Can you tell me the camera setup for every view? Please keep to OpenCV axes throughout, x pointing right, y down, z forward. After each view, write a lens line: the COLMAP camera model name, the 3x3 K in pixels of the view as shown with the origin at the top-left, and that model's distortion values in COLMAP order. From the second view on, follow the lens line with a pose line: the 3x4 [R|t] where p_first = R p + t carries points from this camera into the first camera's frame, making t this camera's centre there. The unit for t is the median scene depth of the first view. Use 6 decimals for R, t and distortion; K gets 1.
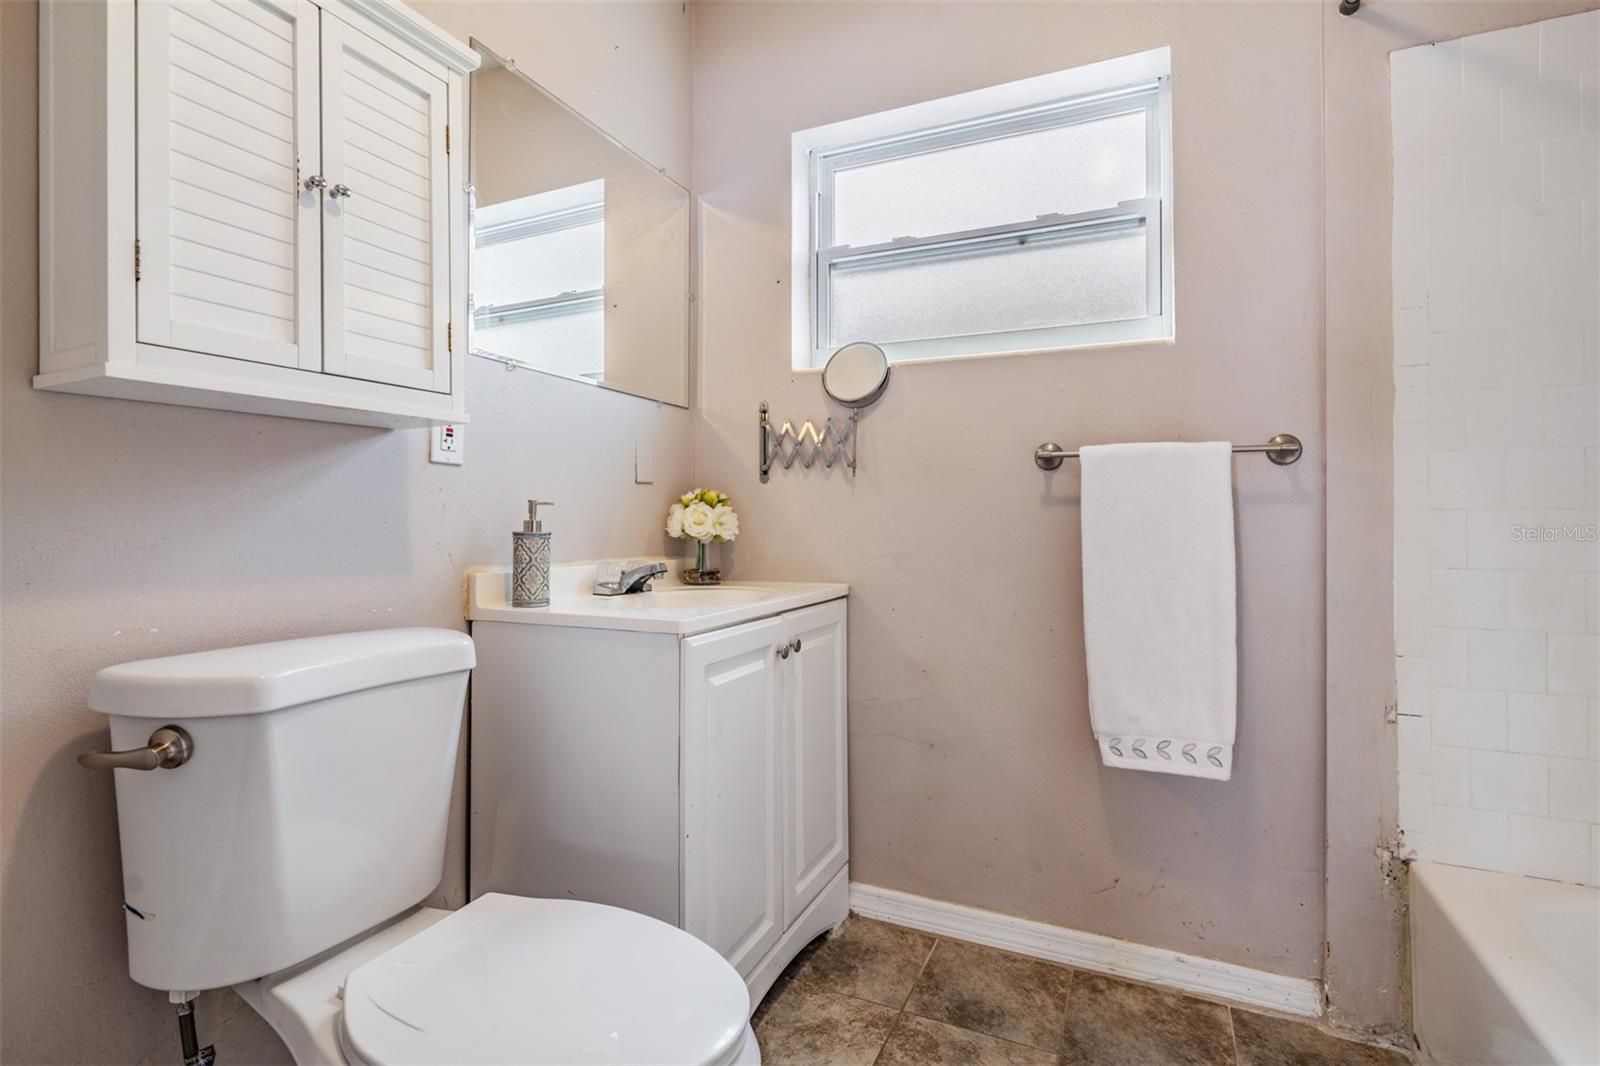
lens RADIAL K [[753.6, 0, 801.9], [0, 753.6, 513.9], [0, 0, 1]] dist [0.001617, -0.000676]
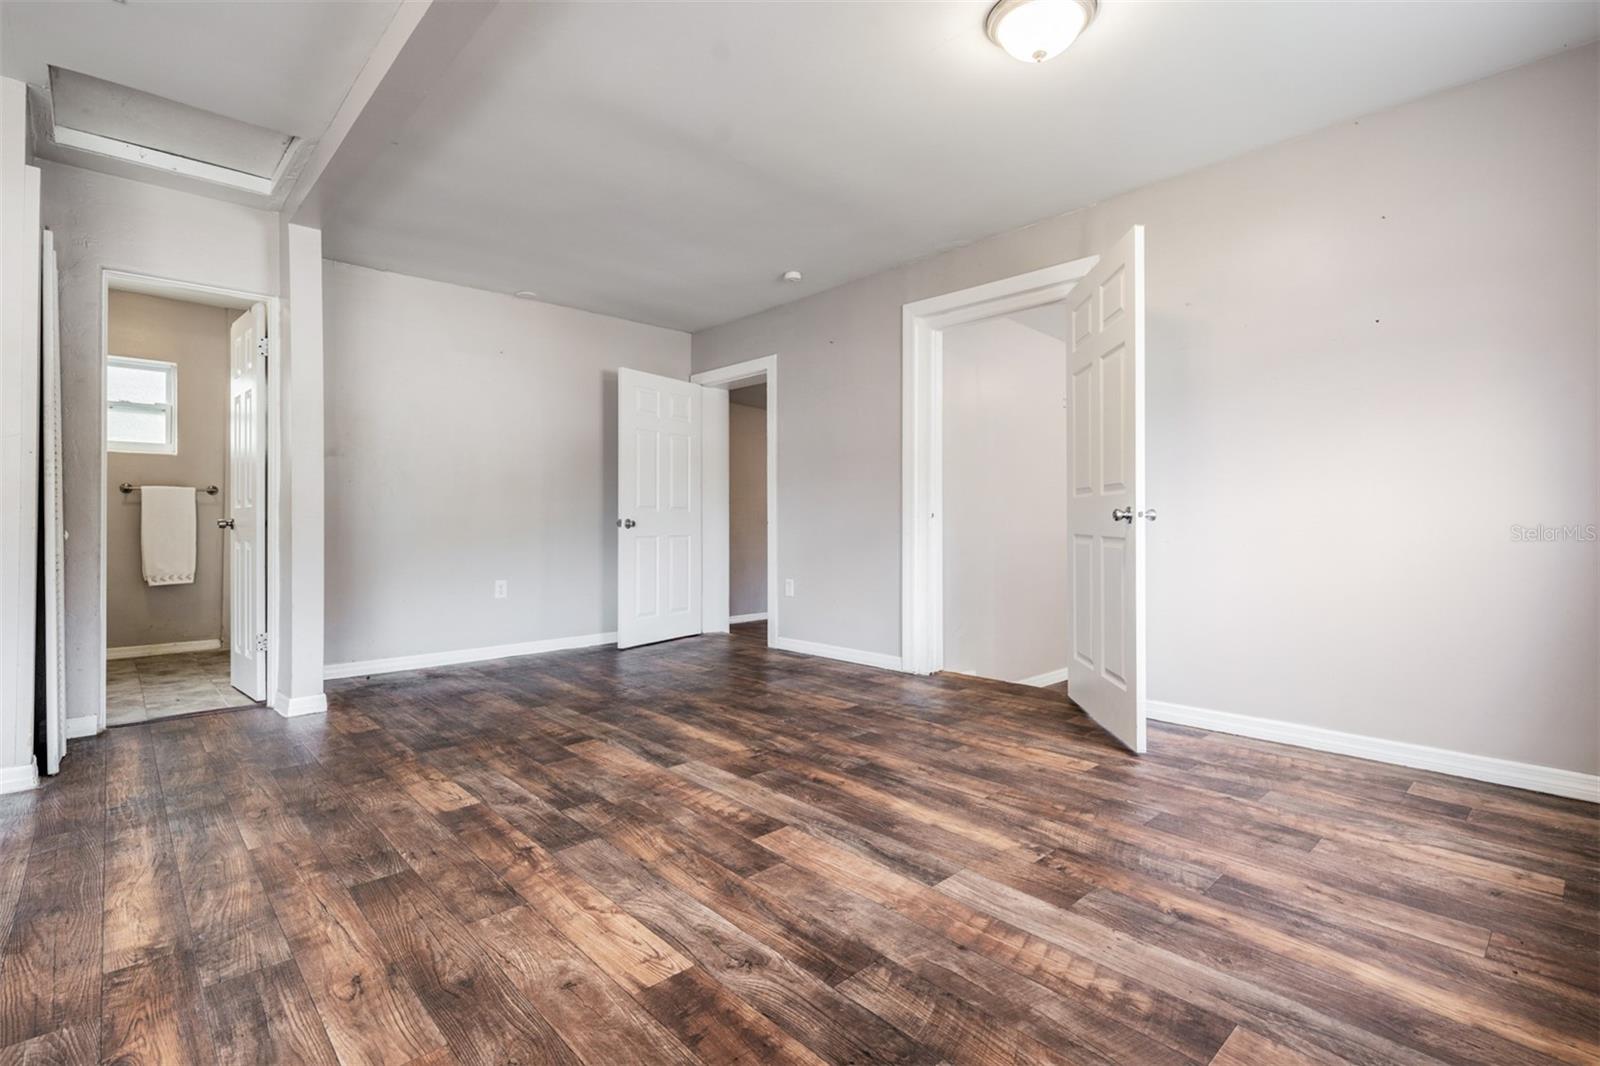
lens RADIAL K [[753.6, 0, 801.9], [0, 753.6, 513.9], [0, 0, 1]] dist [0.001617, -0.000676]
pose [[0.397078, 0.011152, 0.917717, -1.400804], [-0.002852, 0.999936, -0.010917, 0.050846], [-0.917780, 0.001718, 0.397085, -2.736229]]
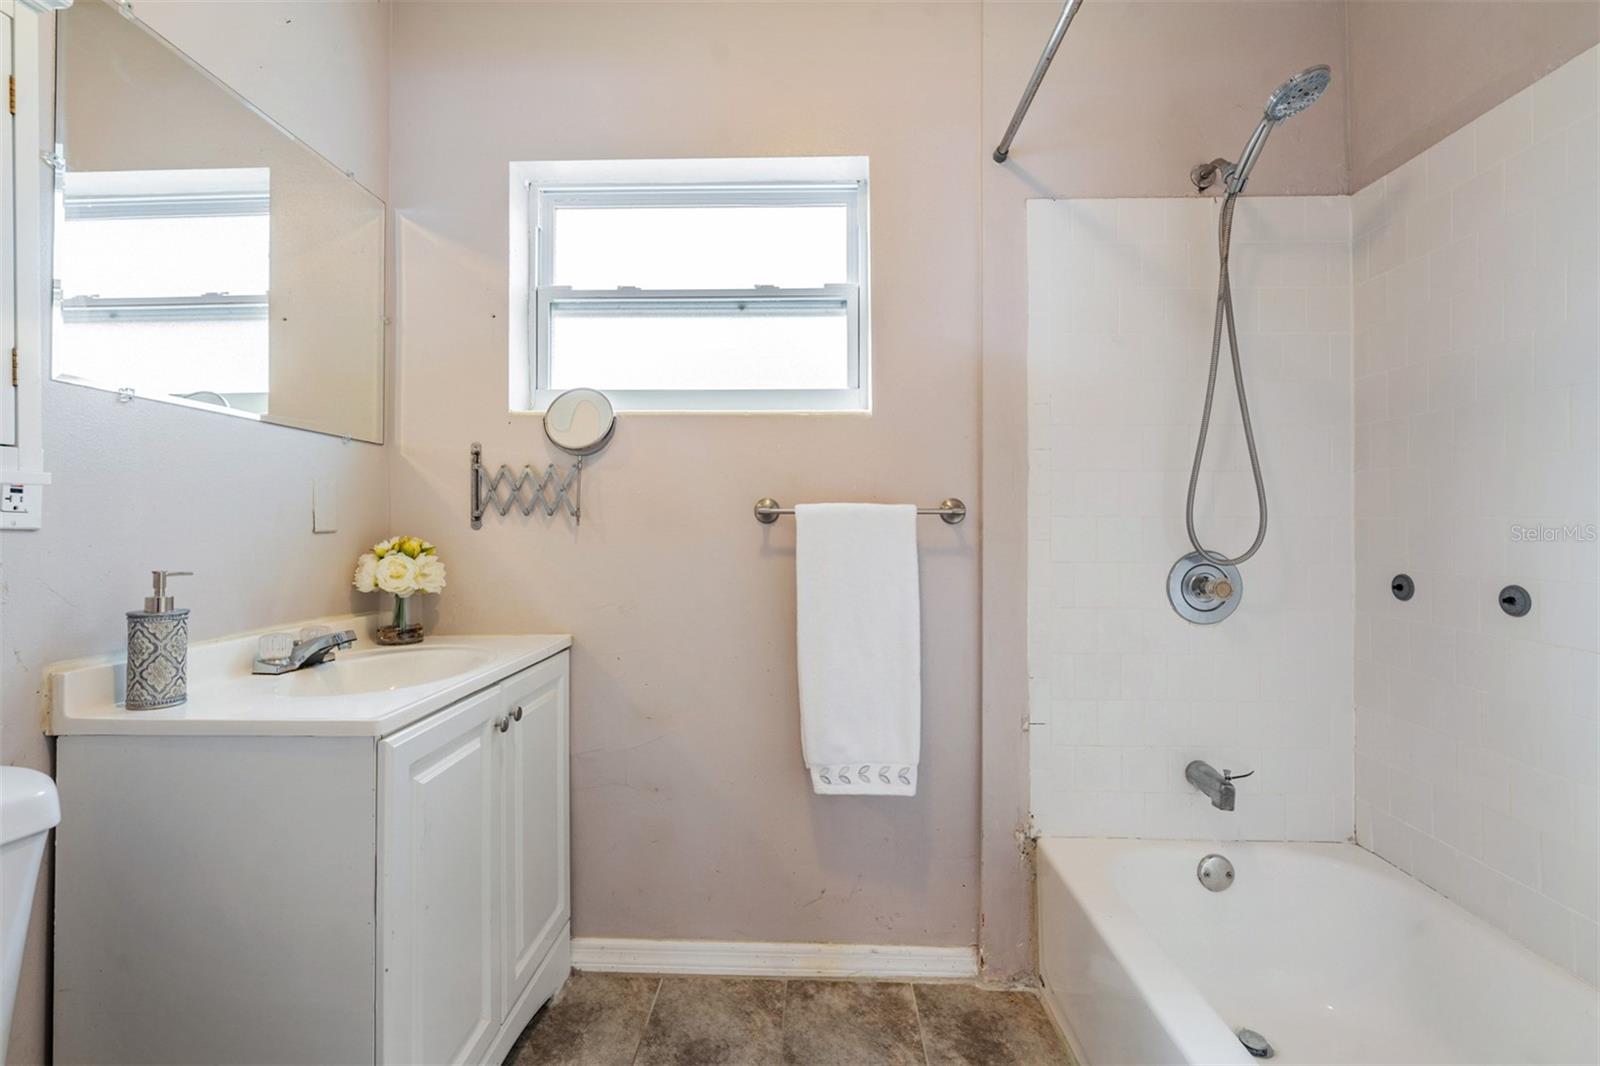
lens RADIAL K [[704.1, 0, 800.0], [0, 704.1, 533.0], [0, 0, 1]] dist [0.000823, -0.000381]
pose [[0.924142, 0.002983, 0.382038, -0.015871], [-0.002914, 0.999995, -0.000759, -0.046816], [-0.382039, -0.000411, 0.924146, 0.050240]]
